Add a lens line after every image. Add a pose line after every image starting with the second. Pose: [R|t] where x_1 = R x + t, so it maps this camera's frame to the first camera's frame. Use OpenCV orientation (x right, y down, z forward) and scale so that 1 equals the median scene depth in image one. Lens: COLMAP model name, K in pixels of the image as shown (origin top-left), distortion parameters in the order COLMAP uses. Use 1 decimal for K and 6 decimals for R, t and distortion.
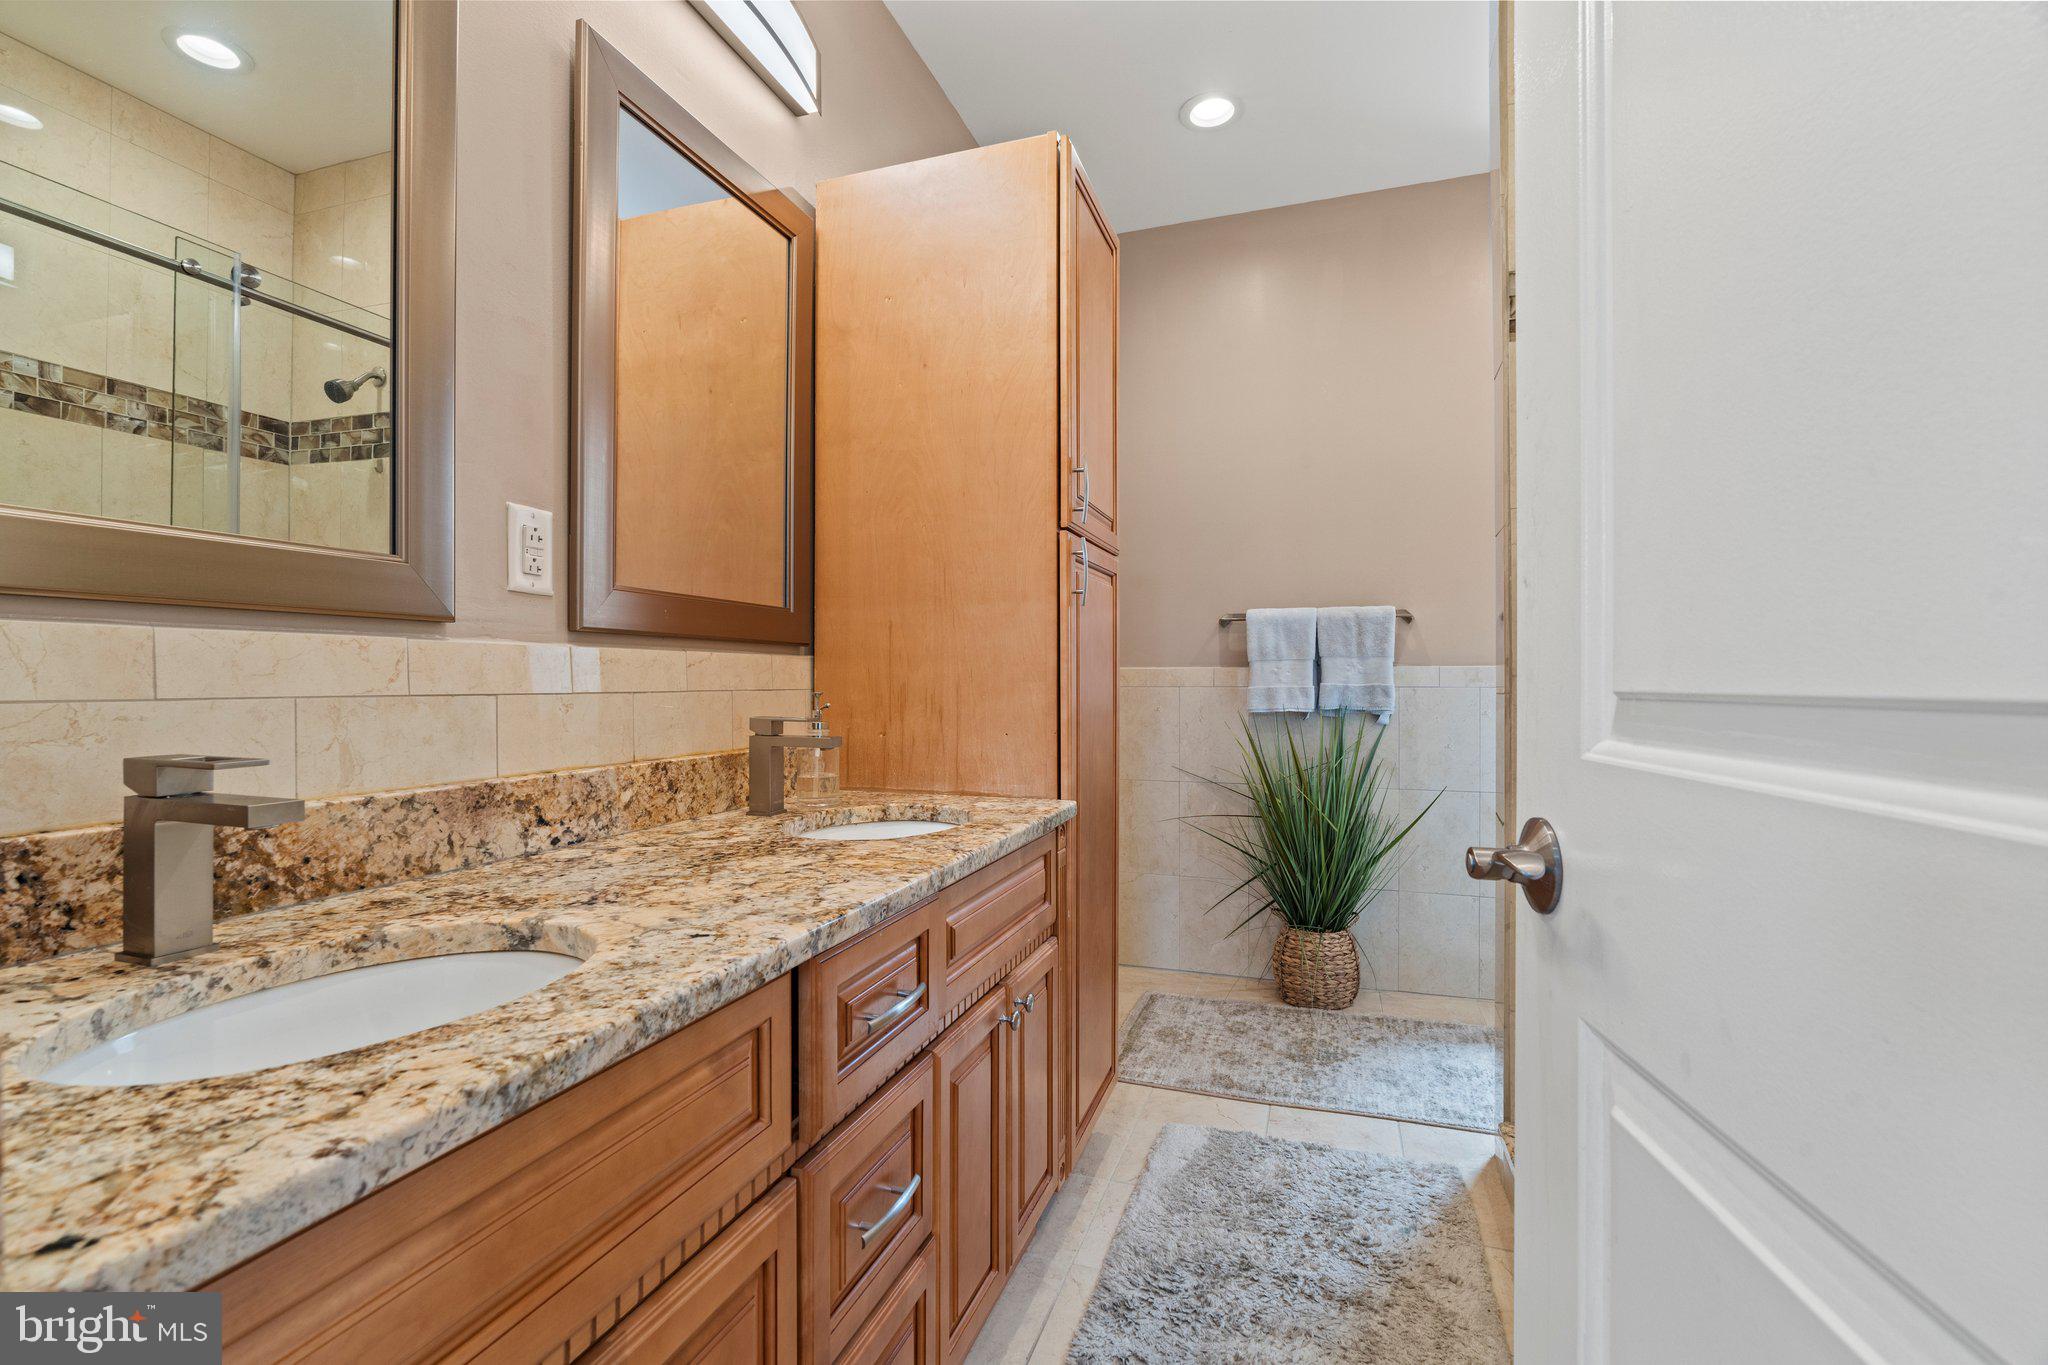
lens RADIAL K [[911.9, 0, 1028.0], [0, 911.9, 676.6], [0, 0, 1]] dist [-0.007008, 0.000430]
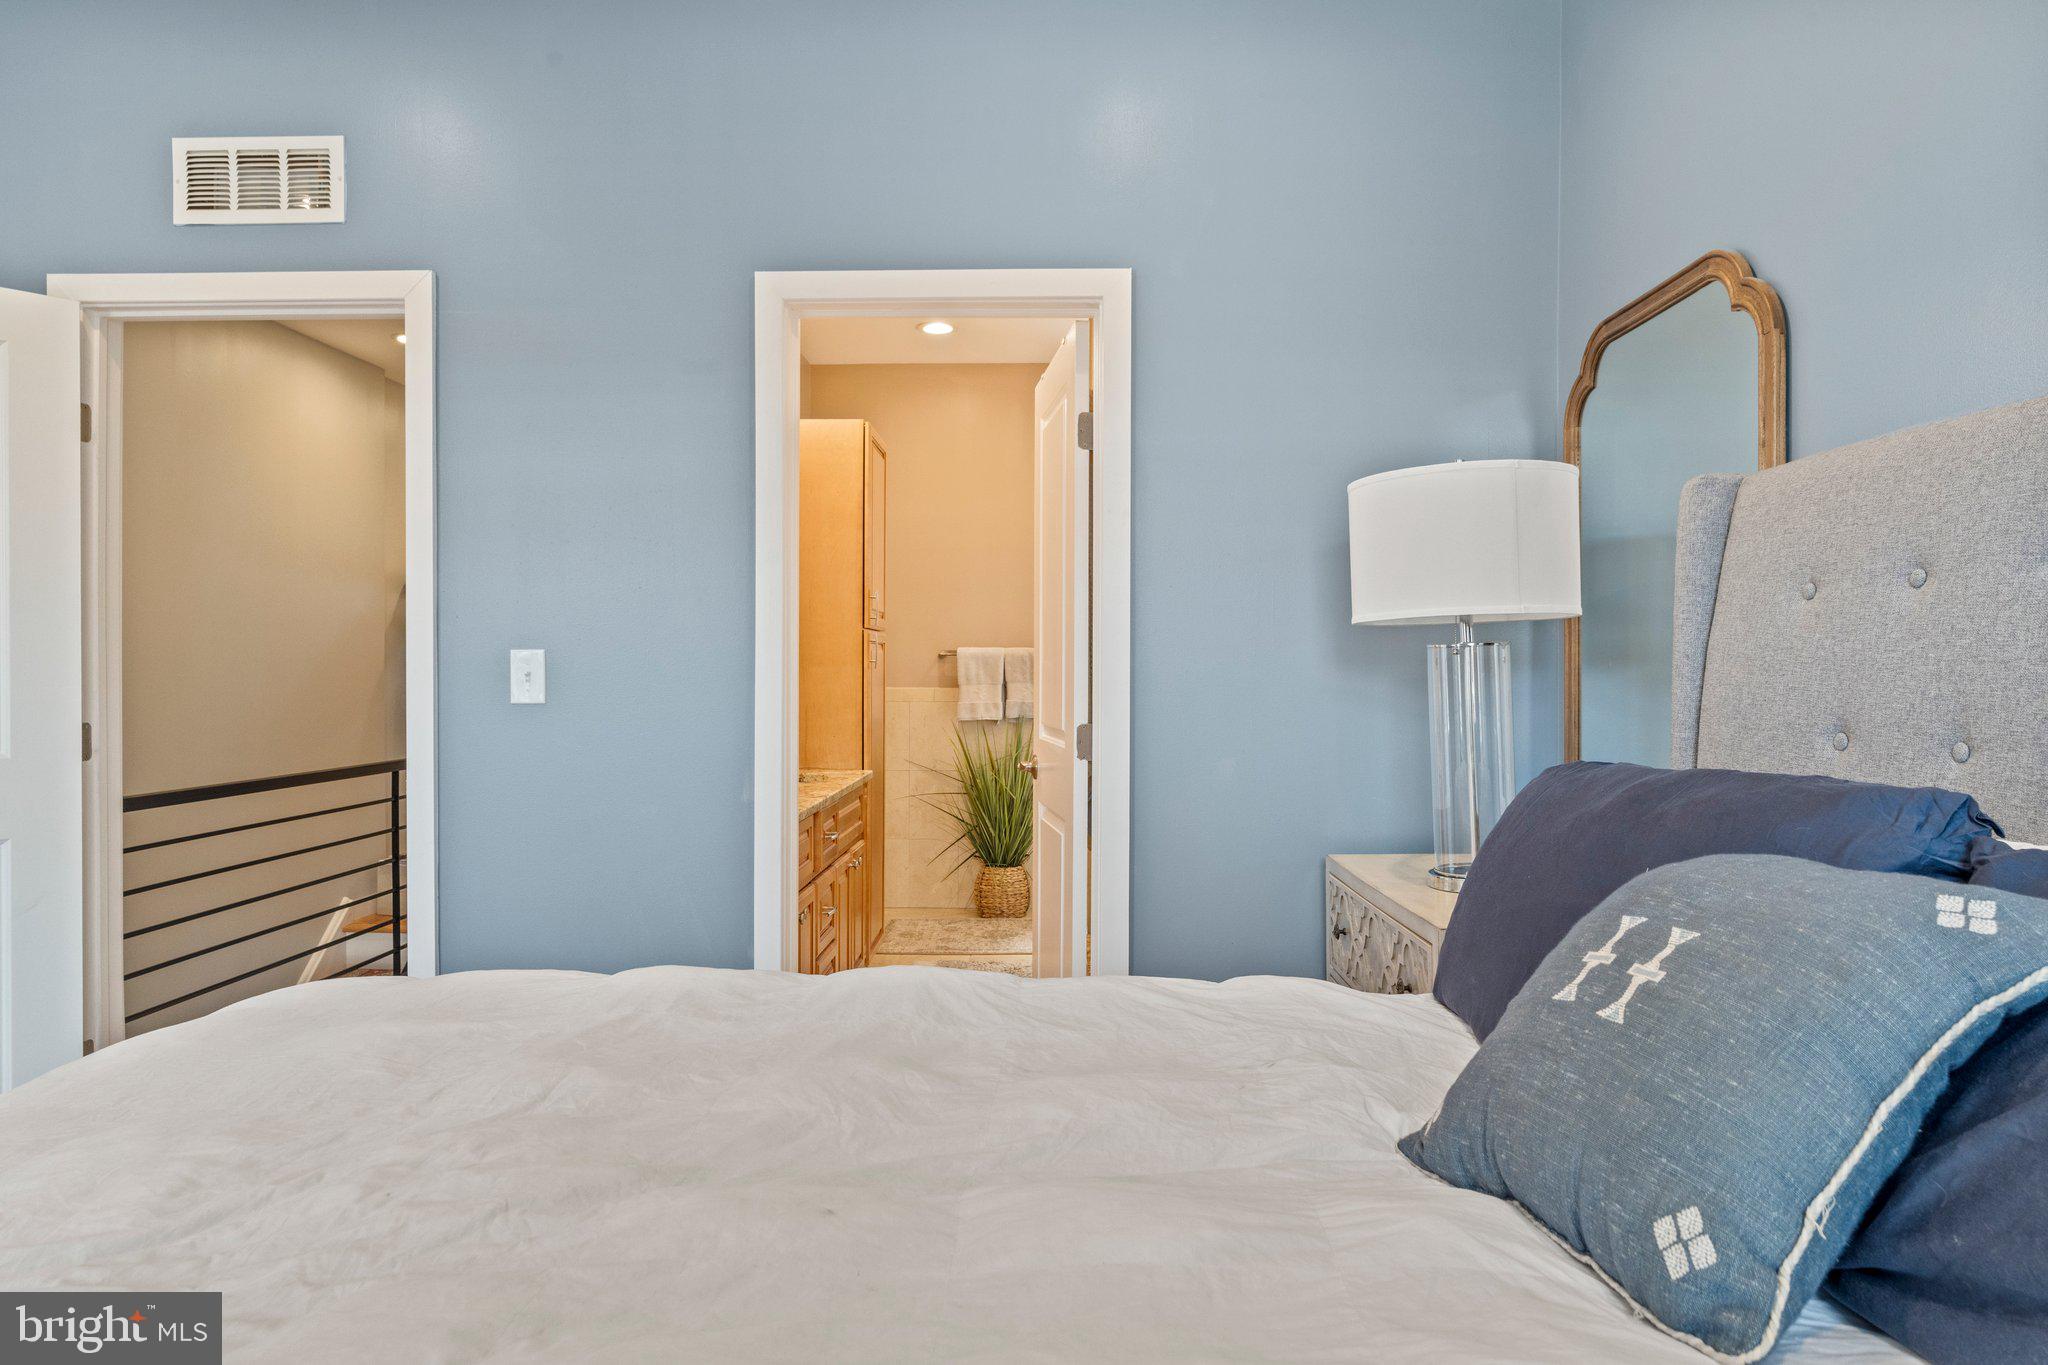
lens RADIAL K [[1219.4, 0, 1024.0], [0, 1219.4, 682.5], [0, 0, 1]] dist [-0.001776, -0.000237]
pose [[0.957034, -0.000311, 0.289977, -0.218477], [-0.004229, 0.999878, 0.015031, -0.050321], [-0.289946, -0.015612, 0.956916, -0.876396]]
